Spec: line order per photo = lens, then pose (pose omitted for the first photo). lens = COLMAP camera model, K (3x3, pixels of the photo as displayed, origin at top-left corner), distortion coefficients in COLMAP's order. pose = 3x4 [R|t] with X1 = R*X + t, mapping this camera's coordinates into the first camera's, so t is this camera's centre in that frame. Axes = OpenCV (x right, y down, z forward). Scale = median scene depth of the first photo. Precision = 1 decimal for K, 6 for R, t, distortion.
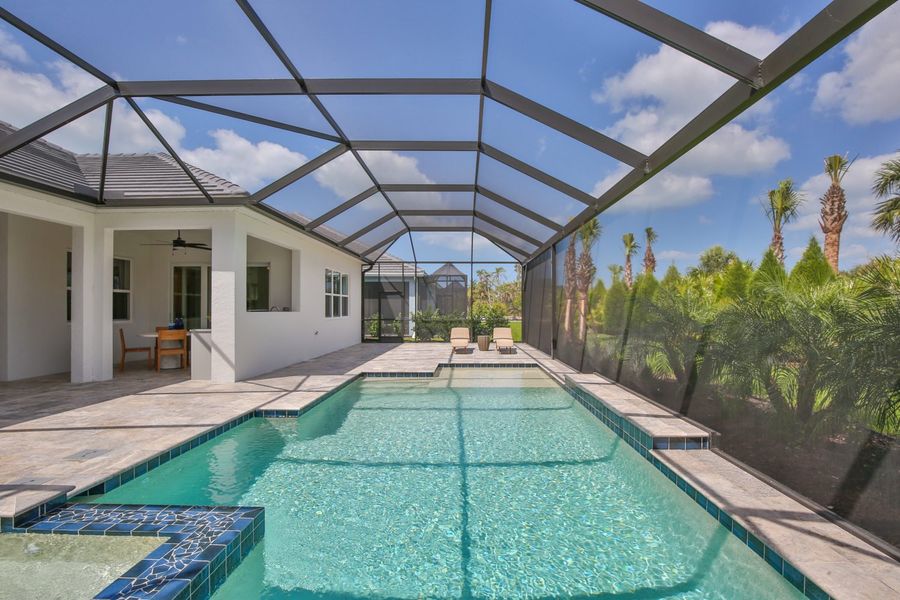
lens RADIAL K [[439.3, 0, 454.9], [0, 439.3, 295.8], [0, 0, 1]] dist [-0.024977, 0.000696]
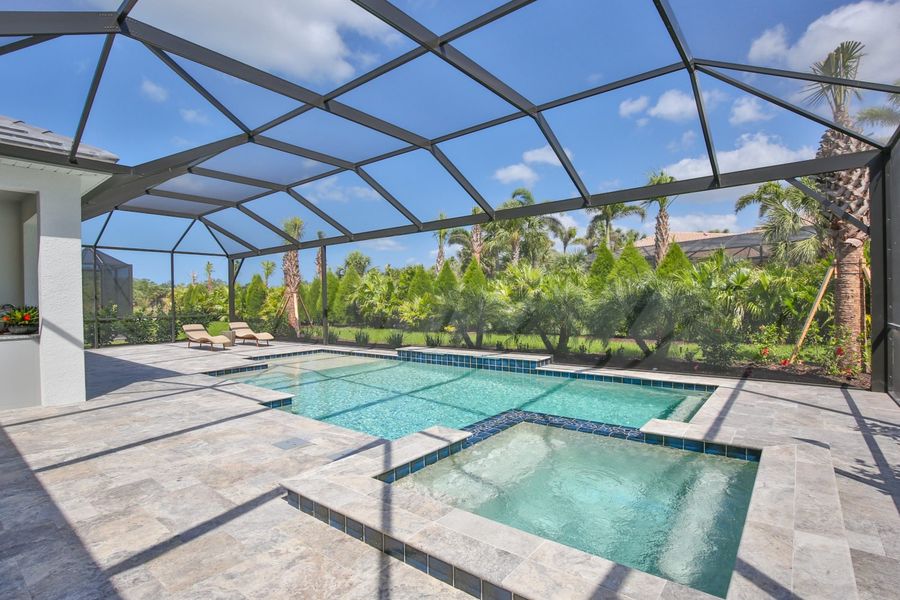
lens RADIAL K [[439.3, 0, 454.9], [0, 439.3, 295.8], [0, 0, 1]] dist [-0.024977, 0.000696]
pose [[0.614669, -0.003741, 0.788776, -1.032237], [-0.005728, 0.999941, 0.009206, 0.002297], [-0.788764, -0.010177, 0.614612, 0.039361]]
